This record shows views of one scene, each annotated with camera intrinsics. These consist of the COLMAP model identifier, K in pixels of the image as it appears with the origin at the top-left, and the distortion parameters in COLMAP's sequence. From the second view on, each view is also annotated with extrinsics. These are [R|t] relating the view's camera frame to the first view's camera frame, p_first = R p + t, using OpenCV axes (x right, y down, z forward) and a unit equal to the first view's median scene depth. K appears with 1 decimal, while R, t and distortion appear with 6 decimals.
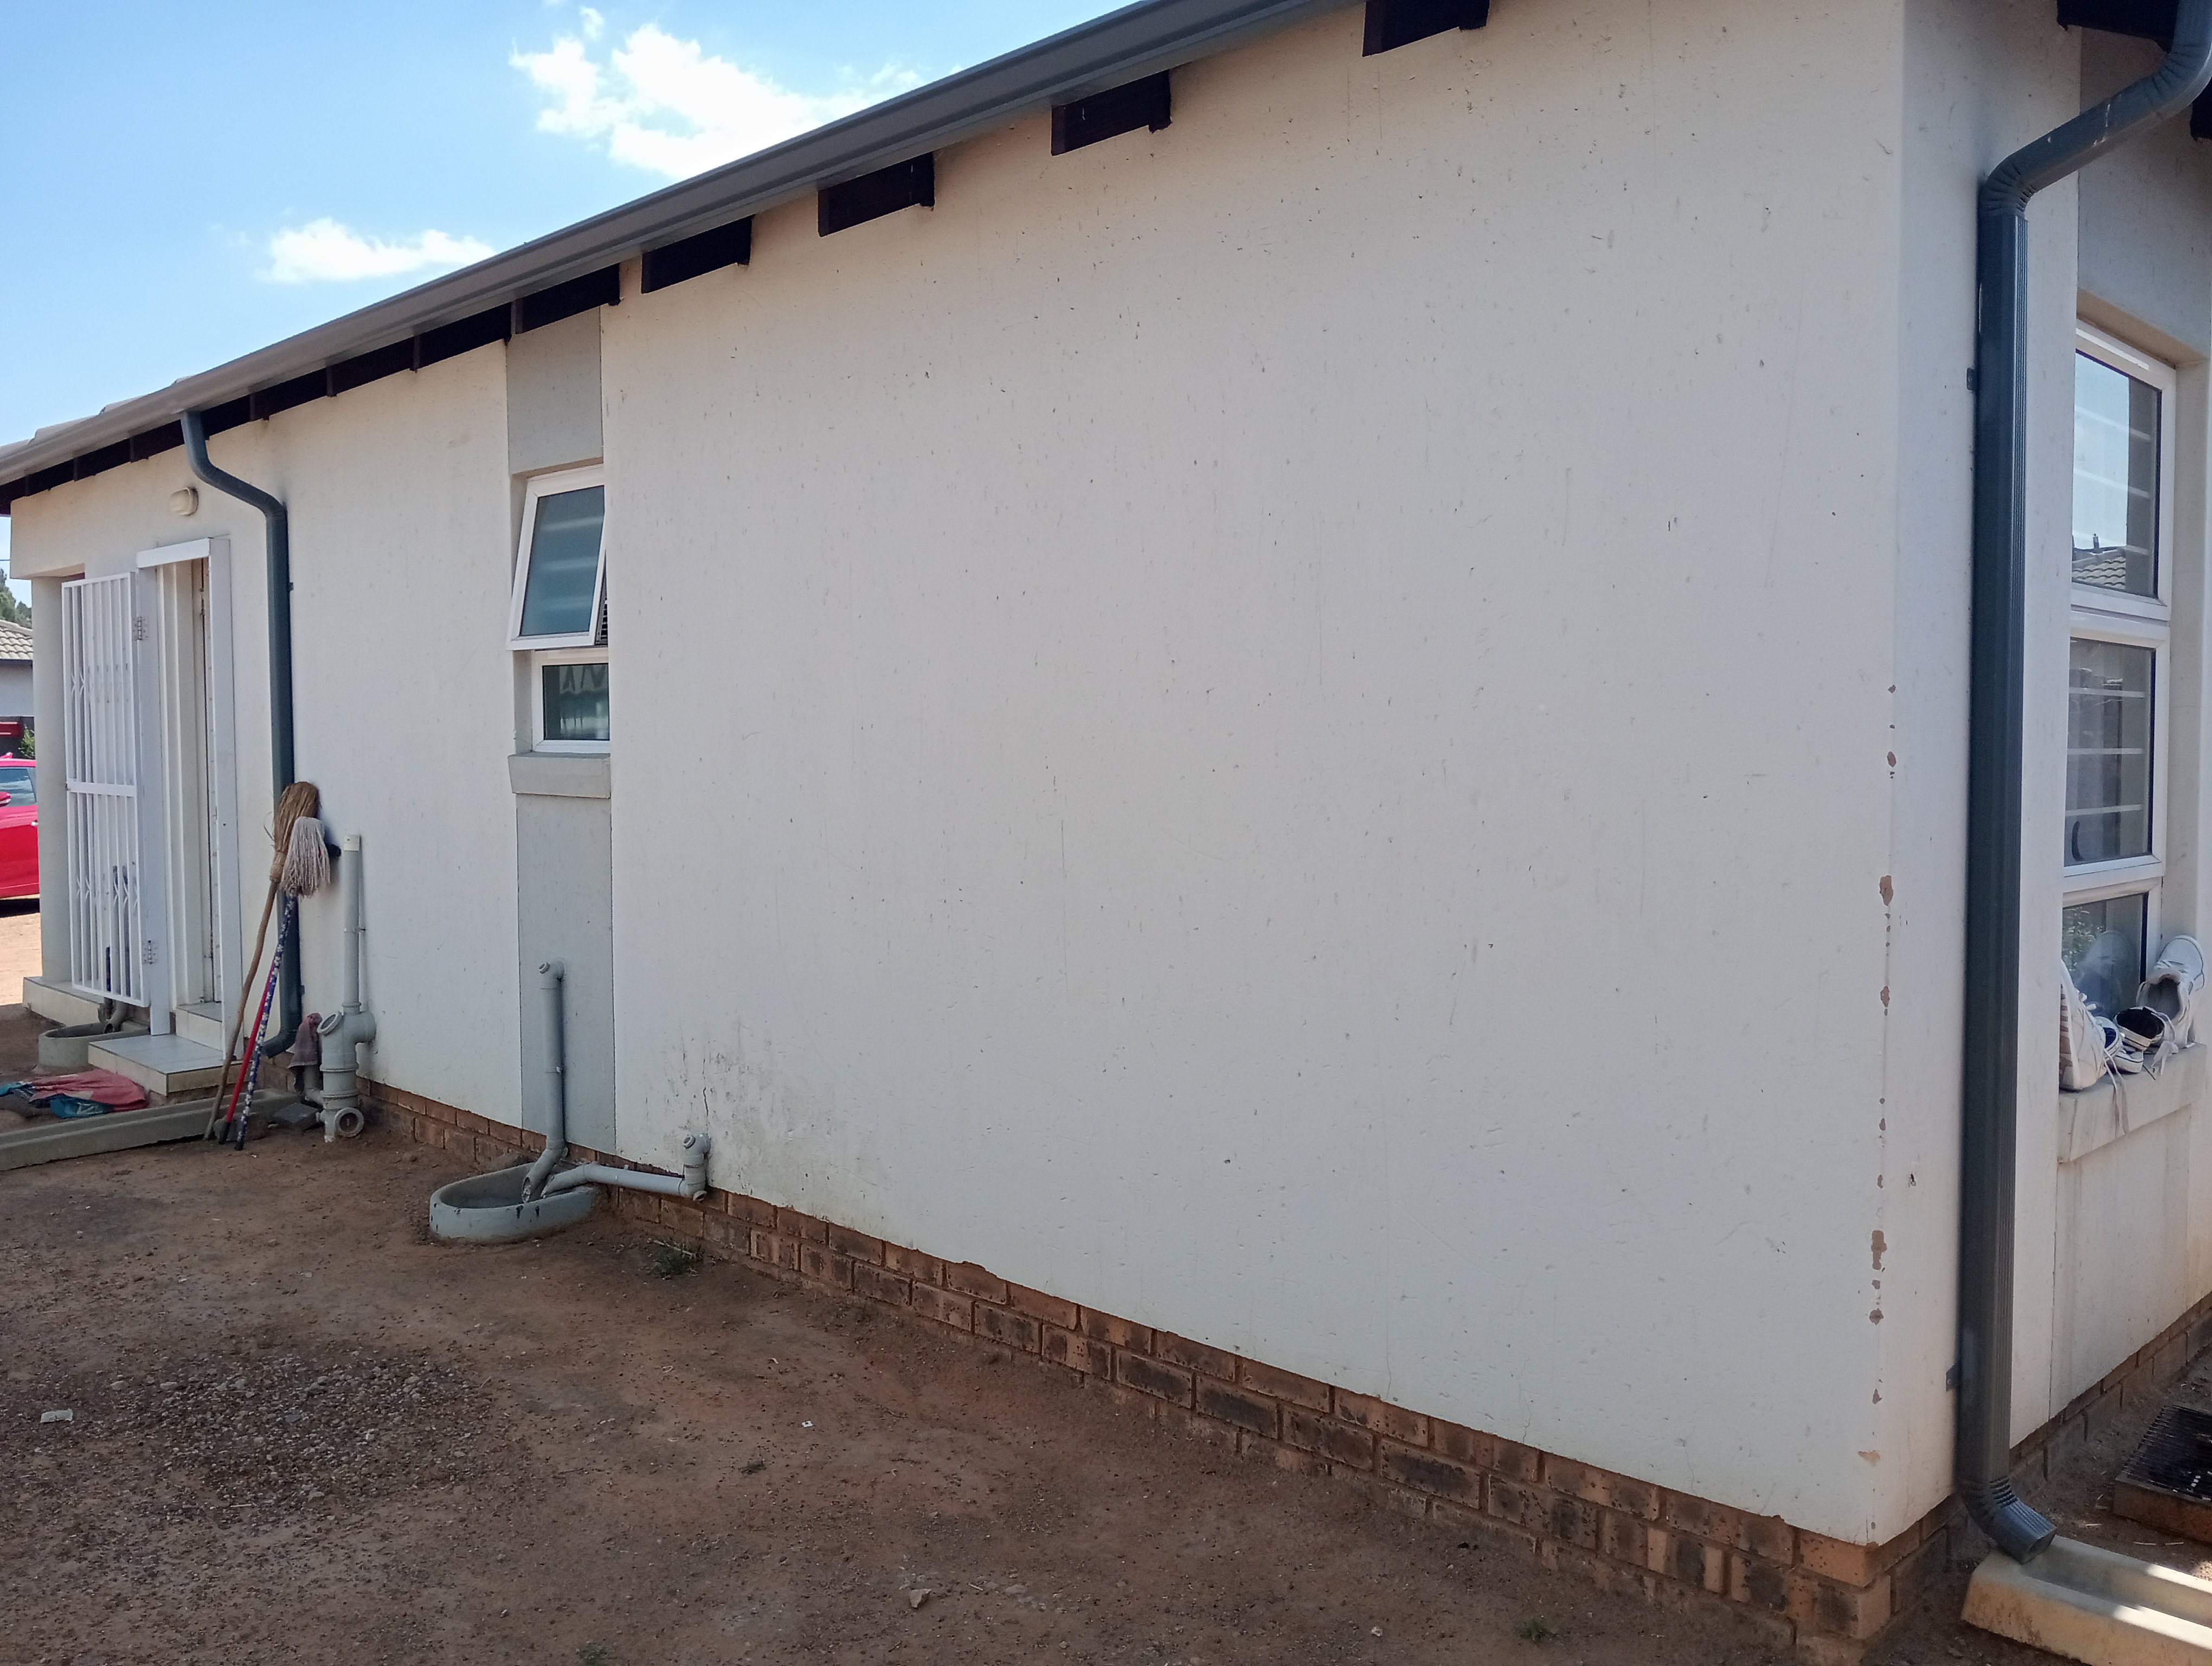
lens RADIAL K [[1809.5, 0, 1150.3], [0, 1809.5, 793.4], [0, 0, 1]] dist [0.041120, -0.112019]
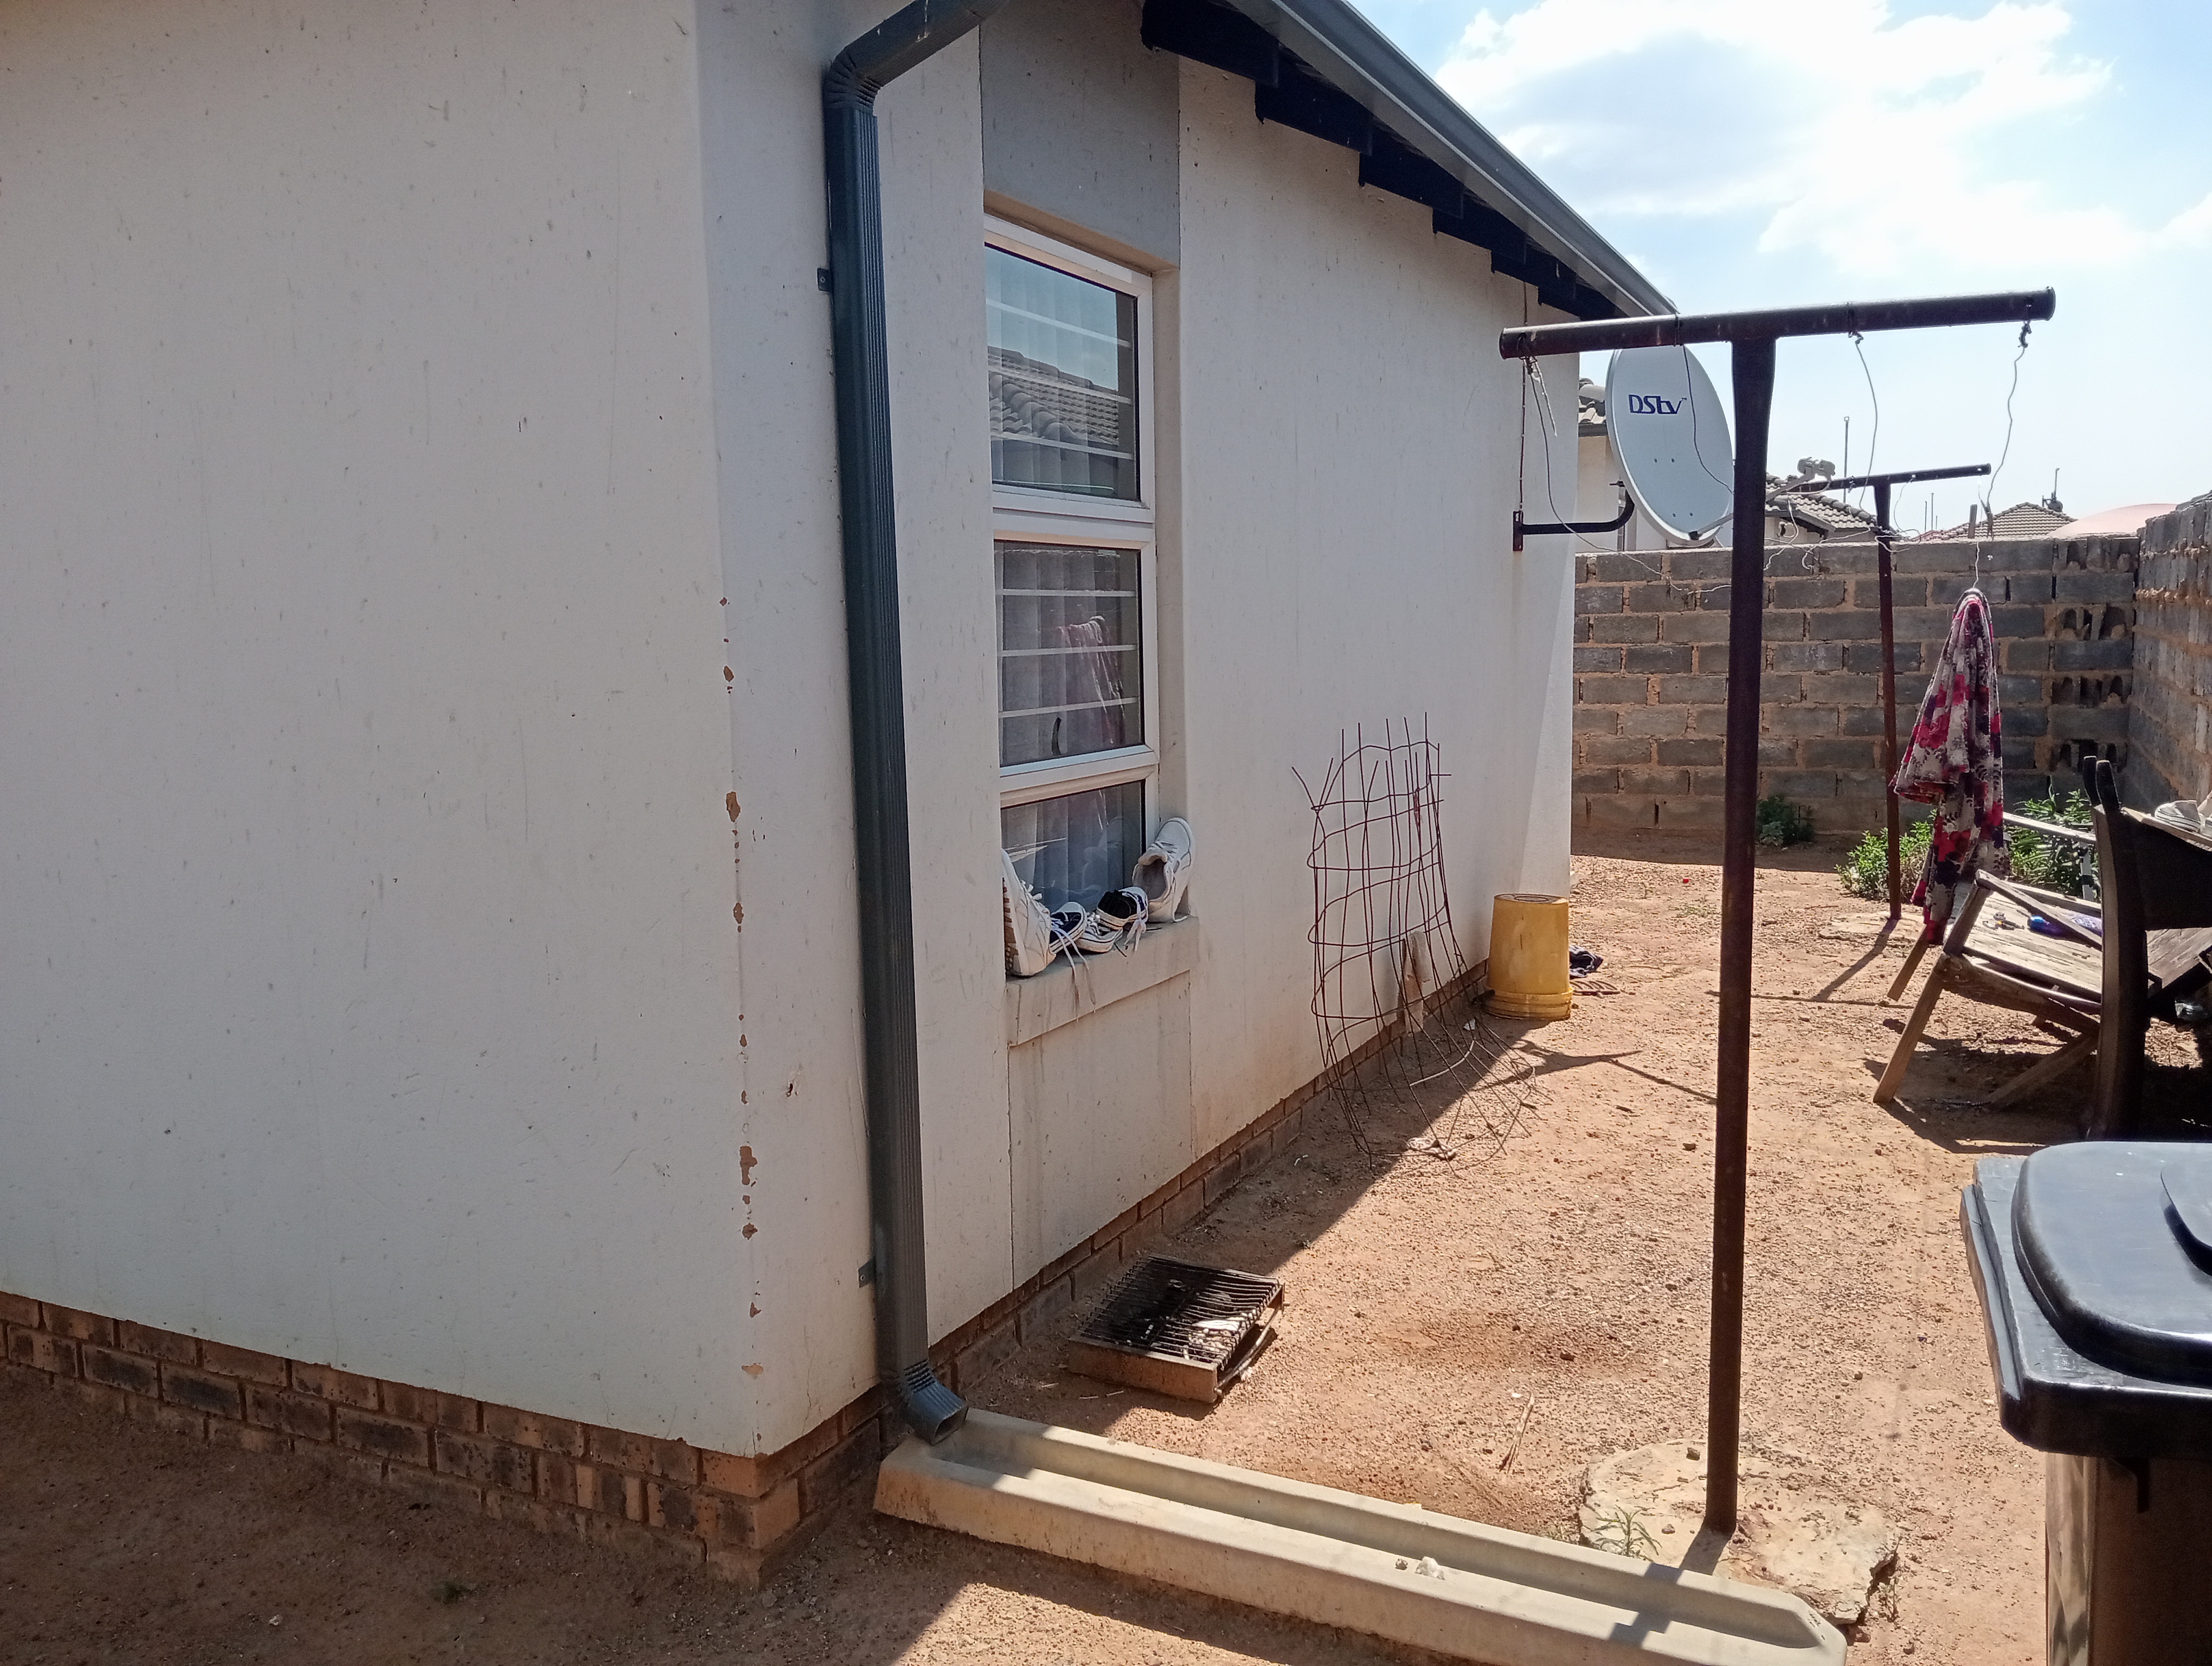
lens RADIAL K [[1809.5, 0, 1054.3], [0, 1809.5, 811.0], [0, 0, 1]] dist [0.041120, -0.112019]
pose [[0.945236, -0.055615, 0.321614, 0.209551], [0.033980, 0.996789, 0.072502, -0.007493], [-0.324613, -0.057603, 0.944091, 0.014140]]
